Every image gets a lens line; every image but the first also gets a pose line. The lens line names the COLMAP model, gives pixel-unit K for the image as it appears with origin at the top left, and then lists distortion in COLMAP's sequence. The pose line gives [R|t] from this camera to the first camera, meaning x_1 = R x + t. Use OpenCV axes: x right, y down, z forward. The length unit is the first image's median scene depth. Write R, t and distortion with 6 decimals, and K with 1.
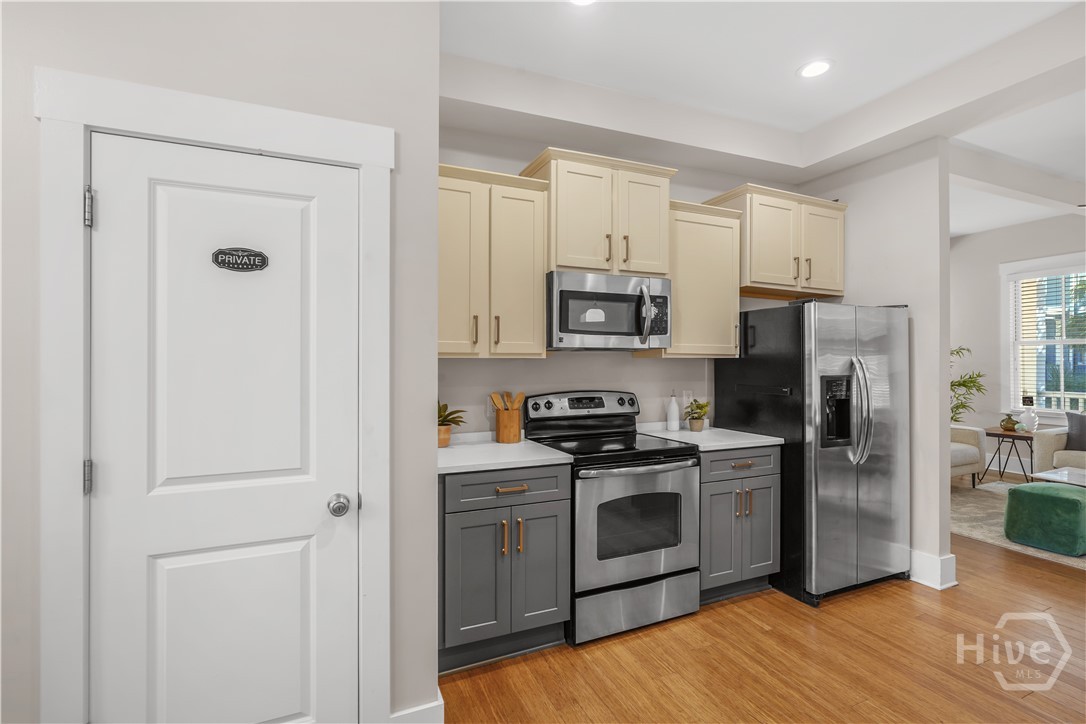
lens RADIAL K [[496.0, 0, 539.8], [0, 496.0, 358.9], [0, 0, 1]] dist [-0.000964, 0.000315]
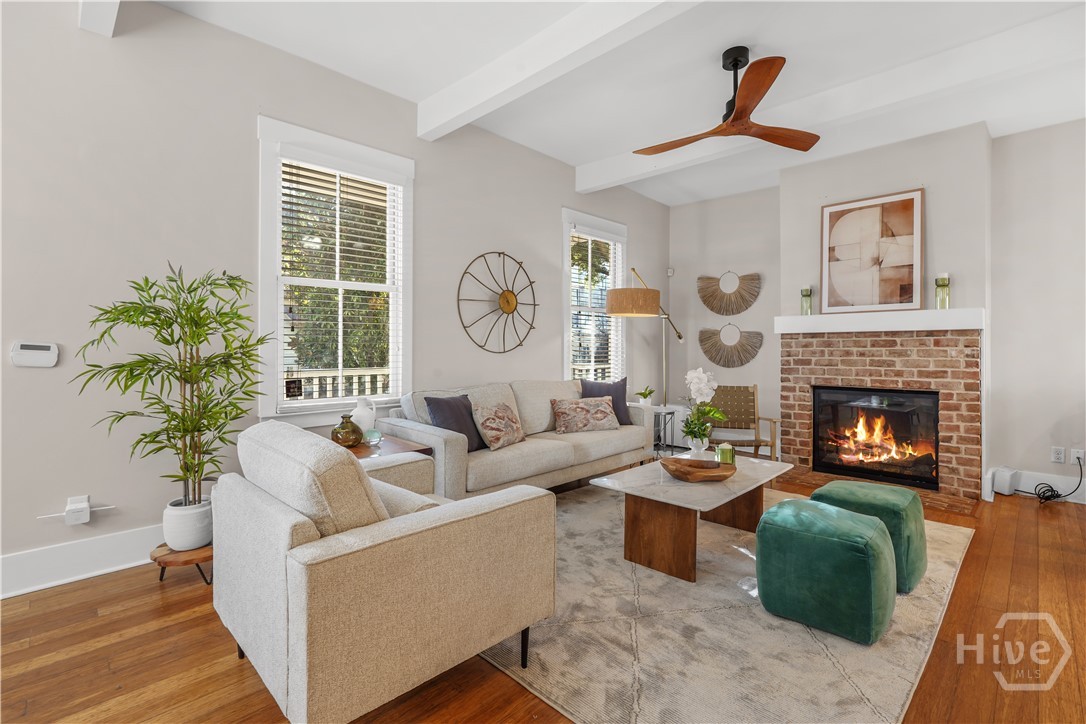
lens RADIAL K [[507.8, 0, 540.7], [0, 507.8, 348.5], [0, 0, 1]] dist [-0.003229, -0.000216]
pose [[-0.370534, -0.000255, 0.928819, 0.395165], [-0.004537, 0.999989, -0.001535, 0.043661], [-0.928808, -0.004783, -0.370530, 1.005868]]
